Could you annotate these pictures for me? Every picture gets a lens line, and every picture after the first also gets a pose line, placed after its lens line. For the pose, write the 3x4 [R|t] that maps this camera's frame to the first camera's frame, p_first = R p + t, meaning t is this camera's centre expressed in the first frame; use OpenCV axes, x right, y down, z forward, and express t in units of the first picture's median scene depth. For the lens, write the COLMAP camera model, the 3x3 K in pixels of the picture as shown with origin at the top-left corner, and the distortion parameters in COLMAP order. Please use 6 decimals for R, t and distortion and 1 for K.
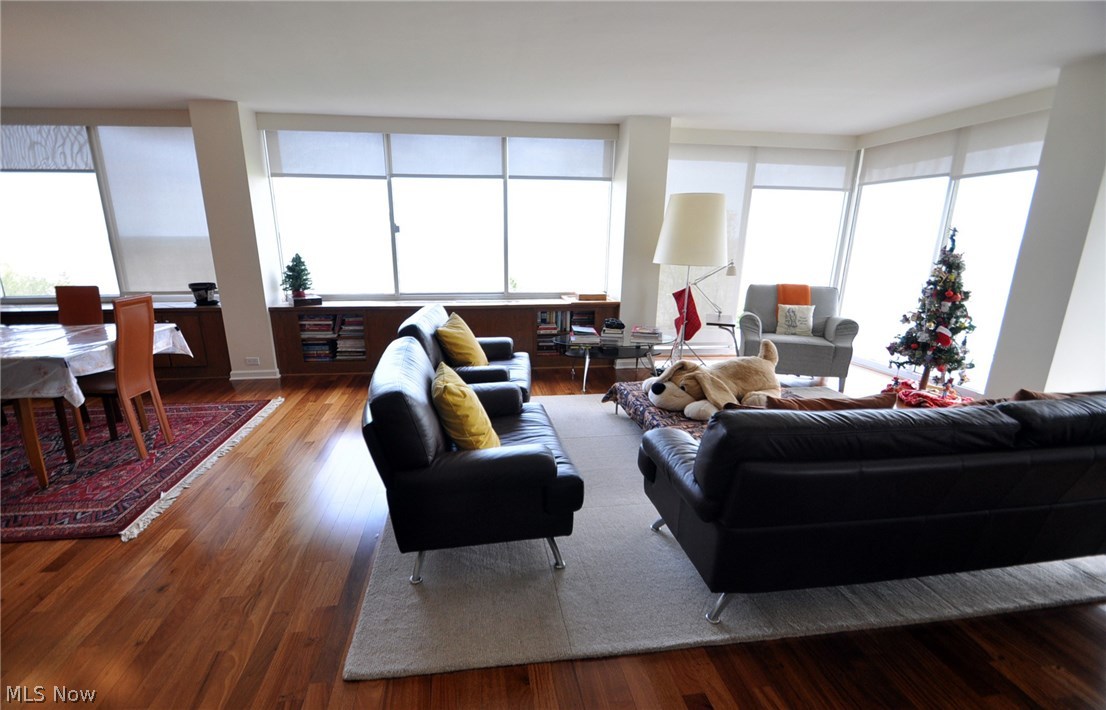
lens RADIAL K [[492.6, 0, 532.9], [0, 492.6, 351.1], [0, 0, 1]] dist [-0.002742, -0.003950]
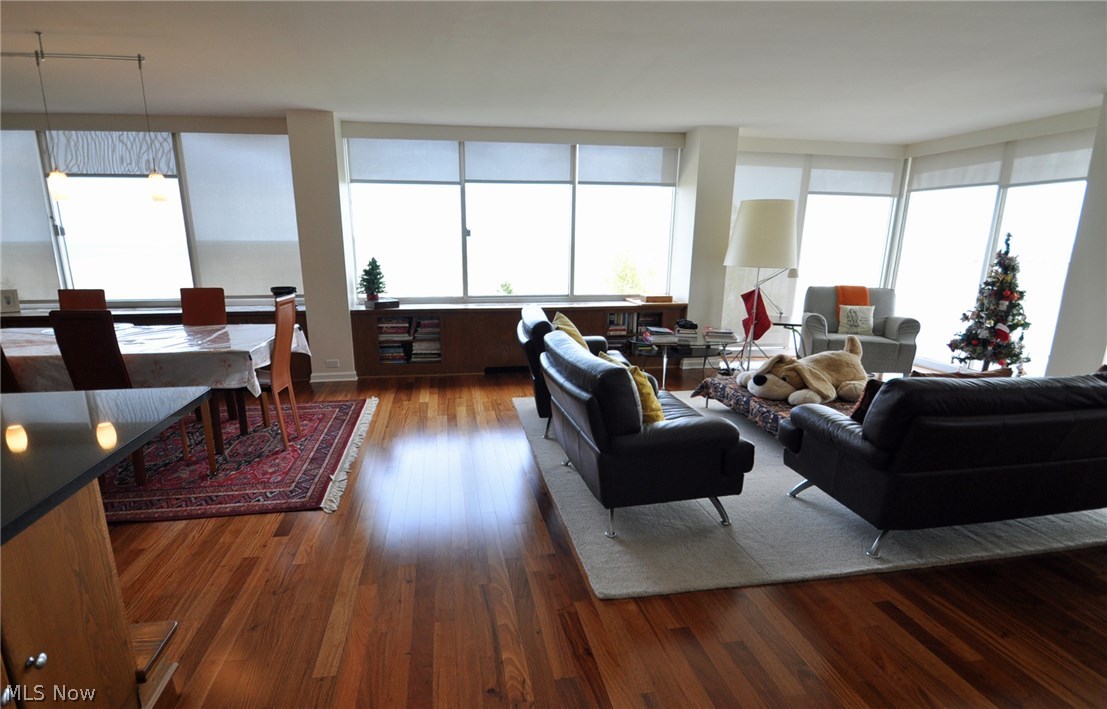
lens RADIAL K [[528.8, 0, 545.0], [0, 528.8, 351.6], [0, 0, 1]] dist [-0.008260, -0.003726]
pose [[0.999491, -0.007485, 0.031027, -0.177083], [0.008144, 0.999743, -0.021161, 0.023788], [-0.030860, 0.021403, 0.999295, -0.104276]]
